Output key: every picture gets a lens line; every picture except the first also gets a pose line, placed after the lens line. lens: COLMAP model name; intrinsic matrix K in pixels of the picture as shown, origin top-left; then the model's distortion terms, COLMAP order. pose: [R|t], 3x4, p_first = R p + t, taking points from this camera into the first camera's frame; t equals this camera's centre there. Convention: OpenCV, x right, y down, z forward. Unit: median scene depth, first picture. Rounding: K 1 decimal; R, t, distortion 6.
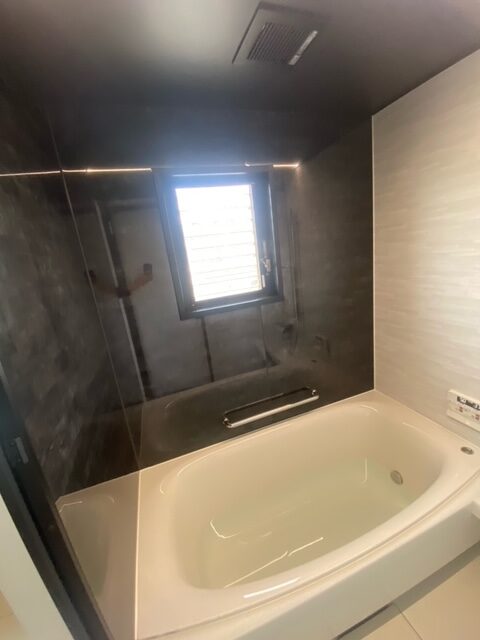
lens RADIAL K [[258.6, 0, 236.8], [0, 258.6, 320.2], [0, 0, 1]] dist [-0.008911, -0.001180]
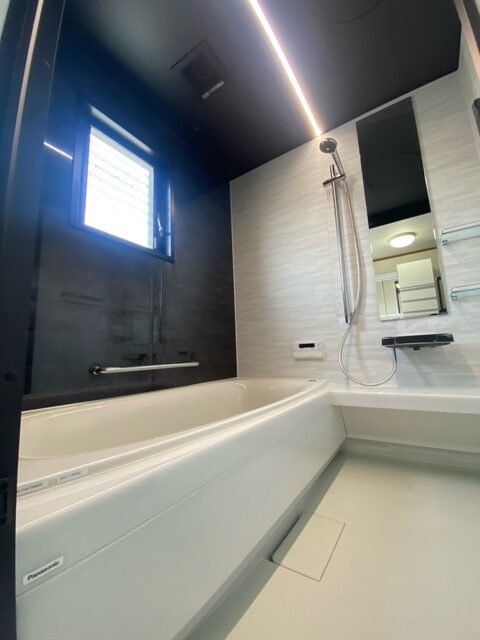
lens RADIAL K [[258.6, 0, 240.0], [0, 258.6, 325.1], [0, 0, 1]] dist [-0.008911, -0.001180]
pose [[0.790456, 0.181405, 0.585039, -0.192179], [0.085302, 0.913228, -0.398421, 0.647604], [-0.606550, 0.364839, 0.706392, 0.160473]]
